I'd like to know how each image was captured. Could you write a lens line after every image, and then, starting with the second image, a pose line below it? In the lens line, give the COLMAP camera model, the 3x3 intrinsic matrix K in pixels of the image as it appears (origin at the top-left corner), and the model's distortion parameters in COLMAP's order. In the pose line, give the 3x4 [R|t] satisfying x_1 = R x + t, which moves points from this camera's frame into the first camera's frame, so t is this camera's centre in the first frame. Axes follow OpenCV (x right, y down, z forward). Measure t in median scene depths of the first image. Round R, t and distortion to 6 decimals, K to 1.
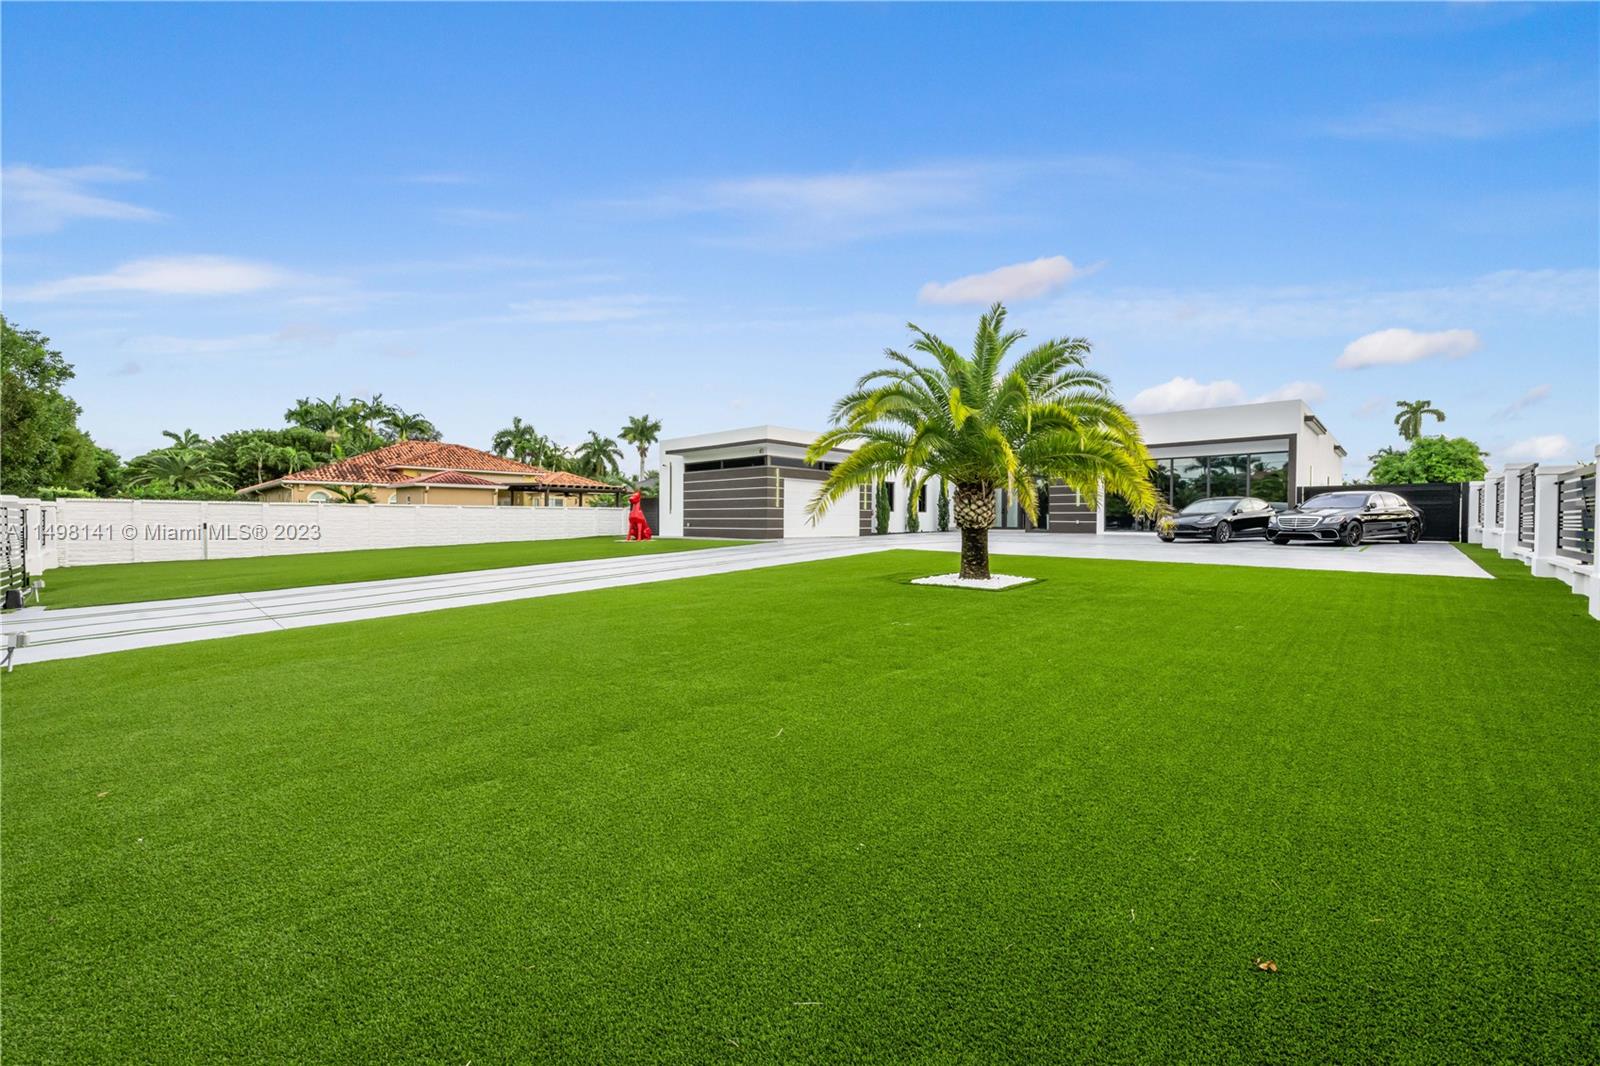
lens RADIAL K [[633.7, 0, 798.6], [0, 633.7, 523.4], [0, 0, 1]] dist [-0.000670, -0.000226]
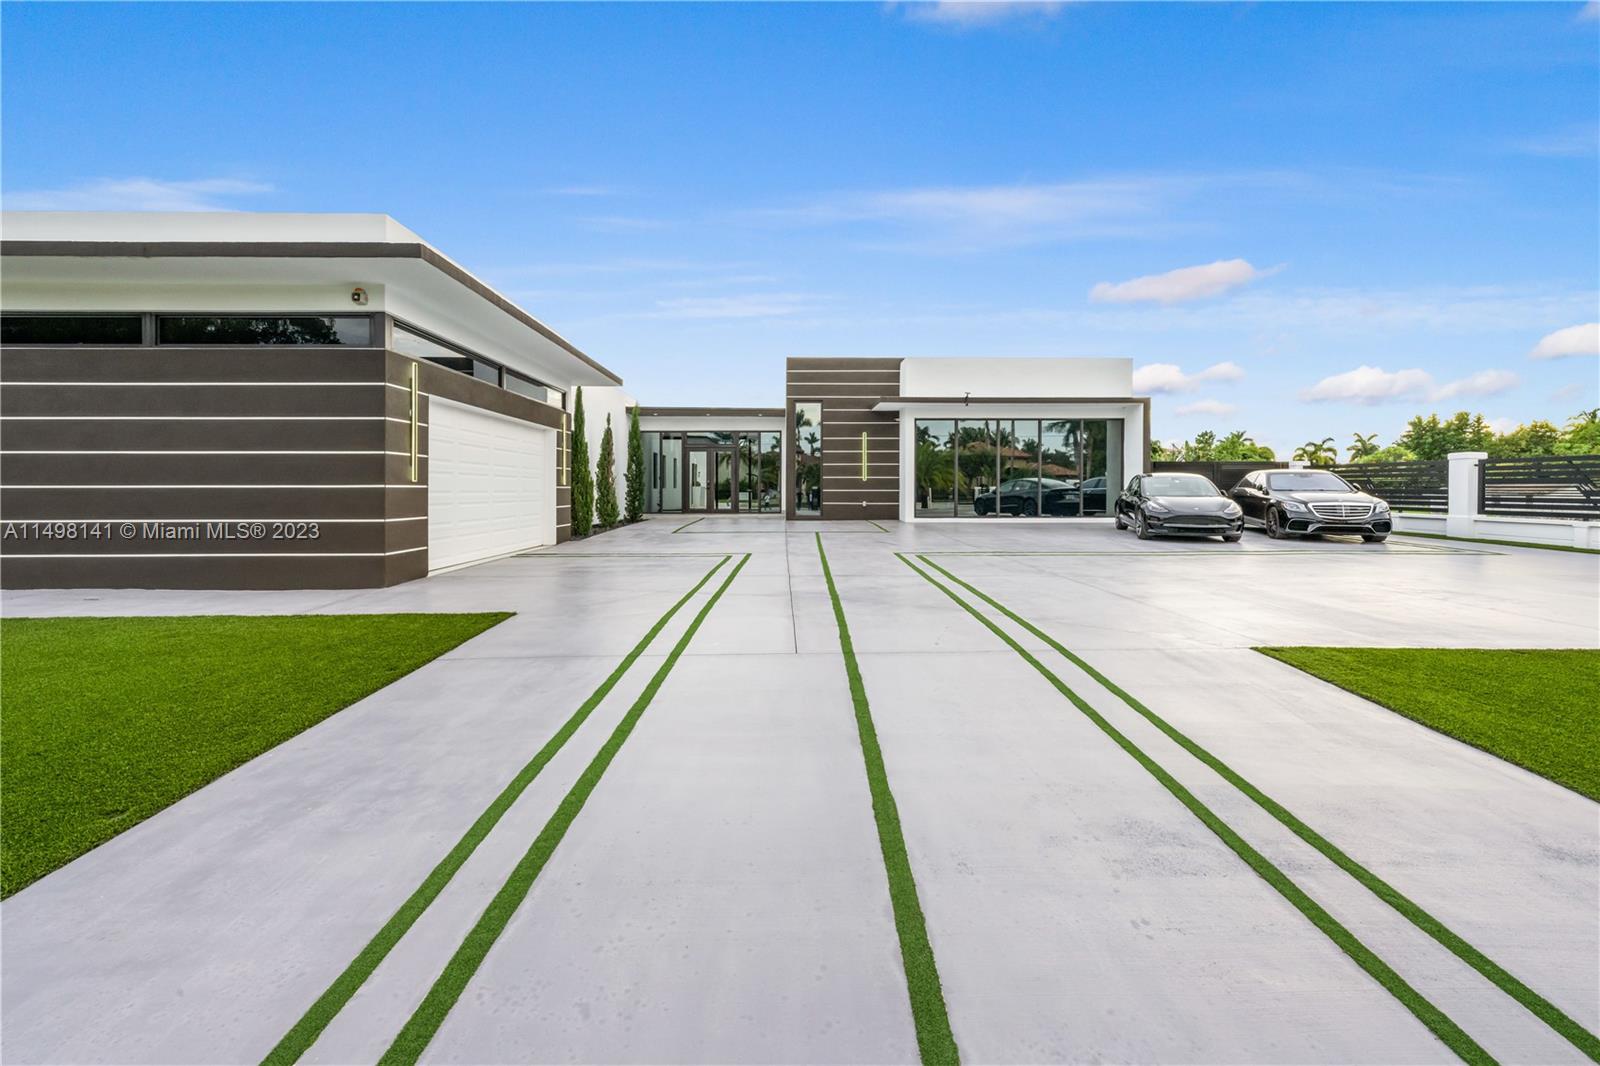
lens RADIAL K [[650.6, 0, 803.8], [0, 650.6, 487.8], [0, 0, 1]] dist [-0.000450, -0.000074]
pose [[0.701371, -0.002398, 0.712792, -0.128555], [0.005779, 0.999981, -0.002322, -0.020845], [-0.712773, 0.005748, 0.701371, 0.618825]]
